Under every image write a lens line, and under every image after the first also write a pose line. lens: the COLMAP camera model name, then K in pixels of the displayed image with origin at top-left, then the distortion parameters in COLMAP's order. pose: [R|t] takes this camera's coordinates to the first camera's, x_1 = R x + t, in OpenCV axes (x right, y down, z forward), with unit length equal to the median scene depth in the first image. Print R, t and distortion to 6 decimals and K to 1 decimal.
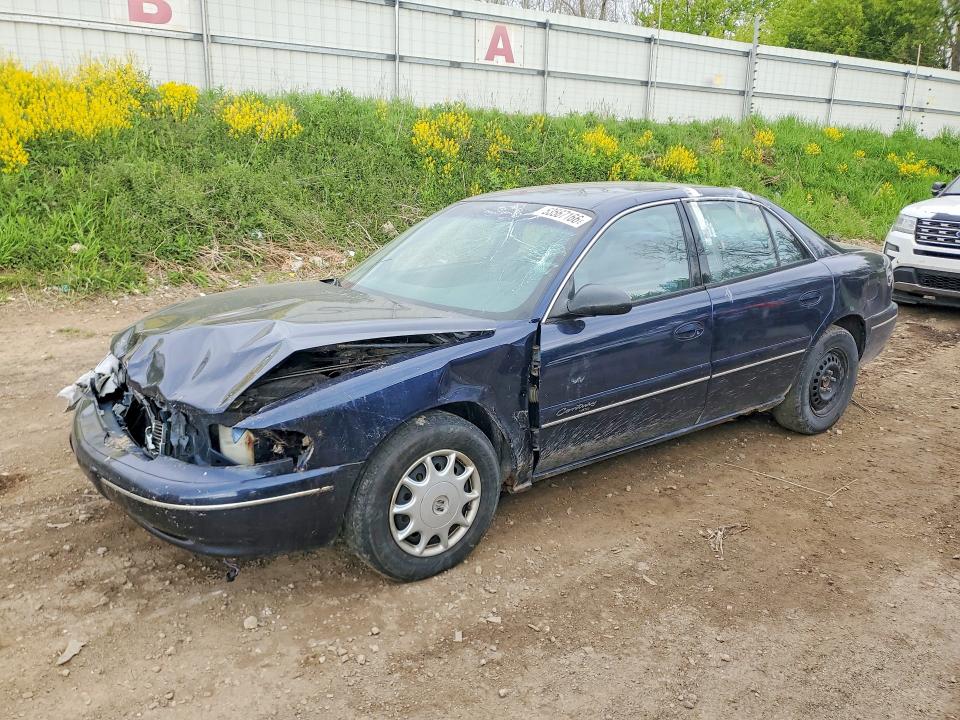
lens RADIAL K [[740.7, 0, 479.5], [0, 740.7, 404.8], [0, 0, 1]] dist [-0.000114, 0.000801]
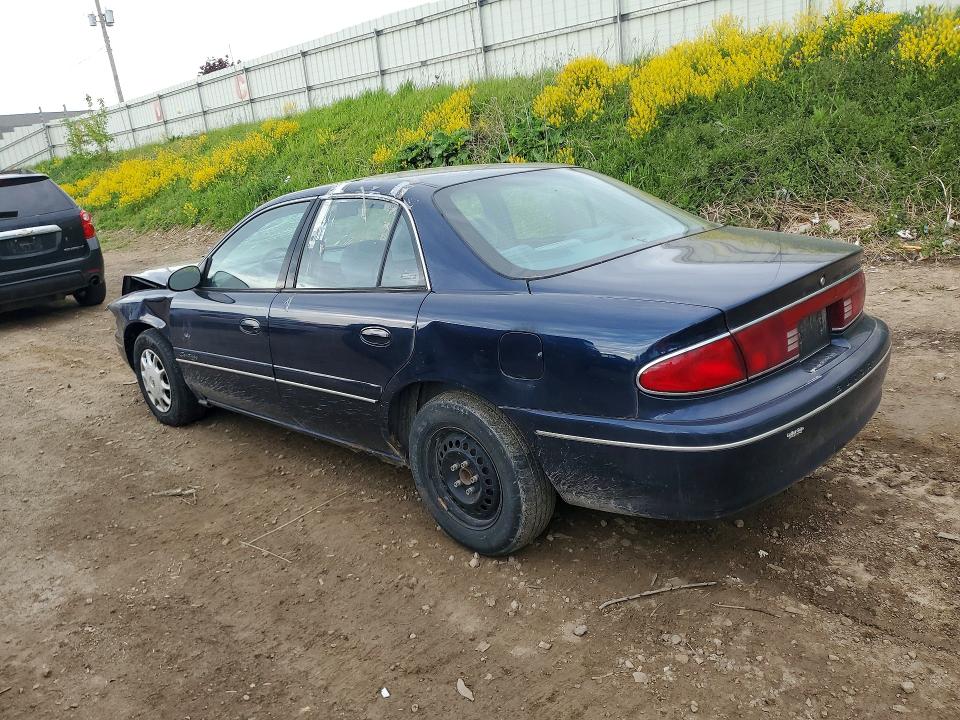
lens RADIAL K [[788.4, 0, 464.5], [0, 788.4, 359.8], [0, 0, 1]] dist [0.003002, 0.005269]
pose [[0.140033, 0.236132, -0.961578, 1.420083], [-0.214539, 0.955312, 0.203350, -0.342857], [0.966625, 0.177820, 0.184435, 1.089660]]
